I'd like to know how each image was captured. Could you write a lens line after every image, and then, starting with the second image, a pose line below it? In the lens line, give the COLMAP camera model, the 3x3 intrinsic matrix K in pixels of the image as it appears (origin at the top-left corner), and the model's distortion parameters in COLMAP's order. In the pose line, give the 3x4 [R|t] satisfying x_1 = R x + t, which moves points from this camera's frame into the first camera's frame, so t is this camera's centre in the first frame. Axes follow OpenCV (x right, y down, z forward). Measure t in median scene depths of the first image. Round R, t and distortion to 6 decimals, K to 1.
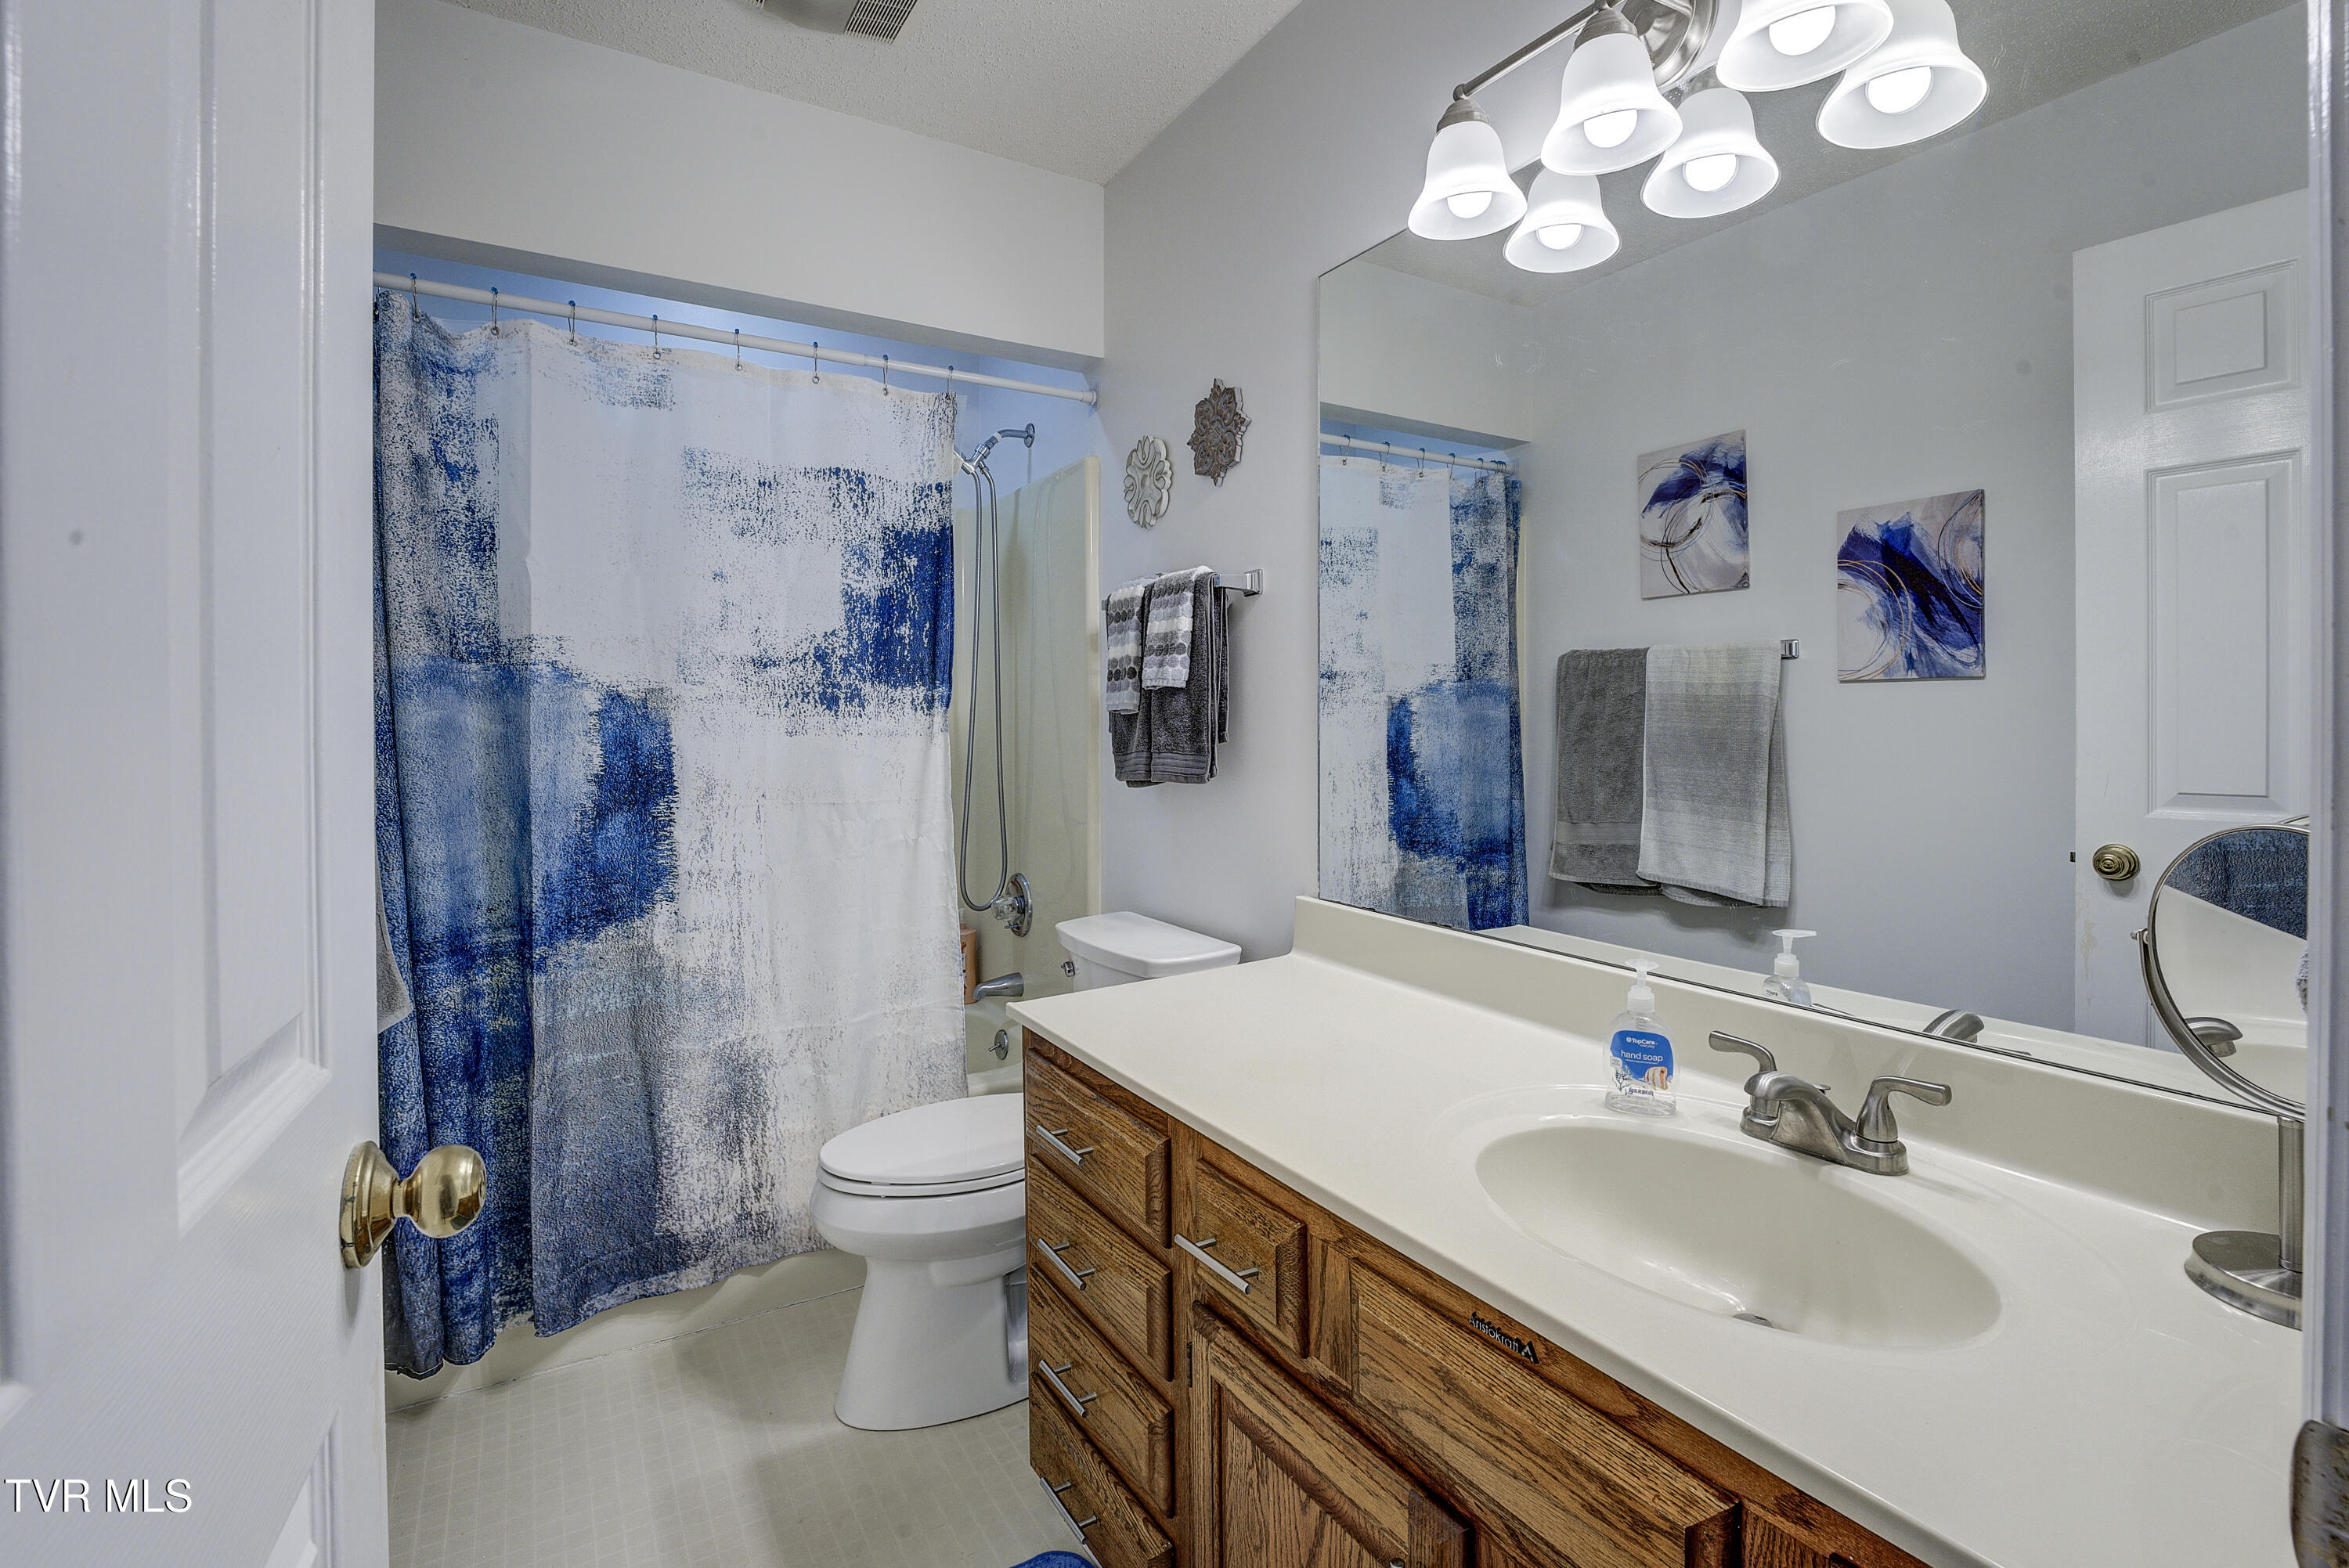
lens RADIAL K [[1109.3, 0, 1186.1], [0, 1109.3, 715.6], [0, 0, 1]] dist [-0.019060, -0.000204]
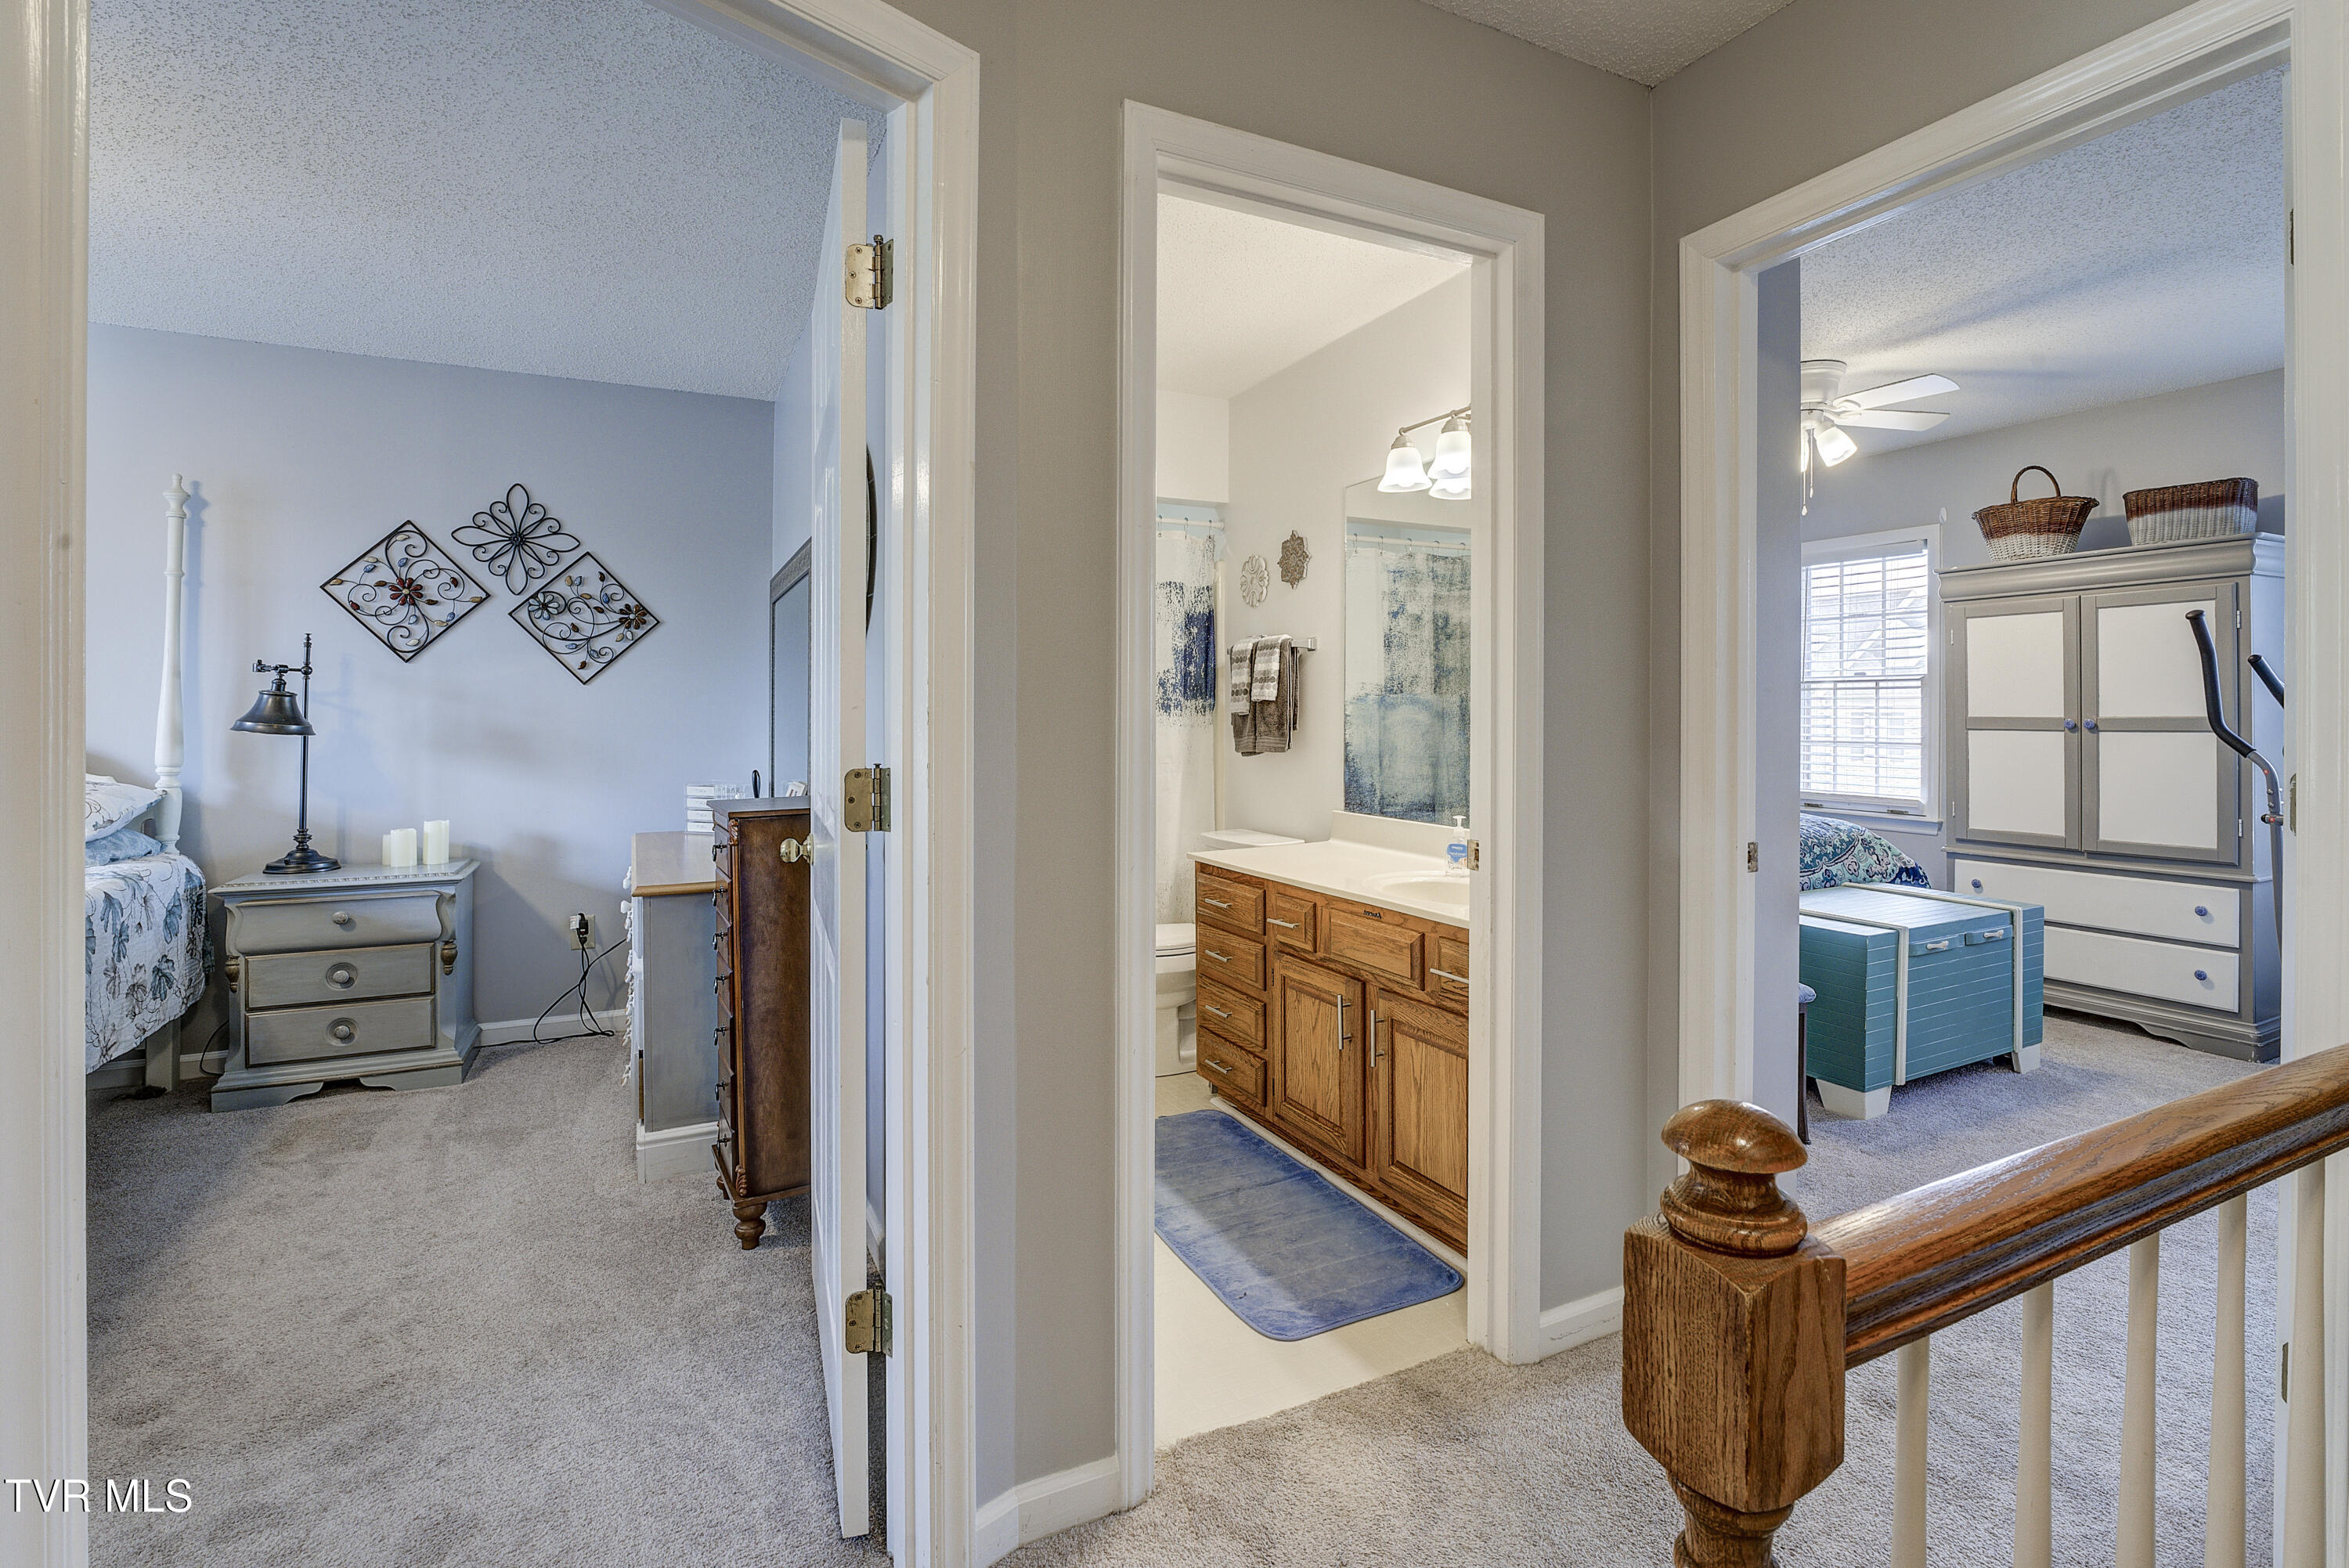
lens RADIAL K [[1109.3, 0, 1186.1], [0, 1109.3, 715.6], [0, 0, 1]] dist [-0.019060, -0.000204]
pose [[0.996287, 0.007427, -0.085777, 0.010295], [-0.007467, 0.999972, -0.000144, 0.001283], [0.085773, 0.000784, 0.996314, -0.848319]]
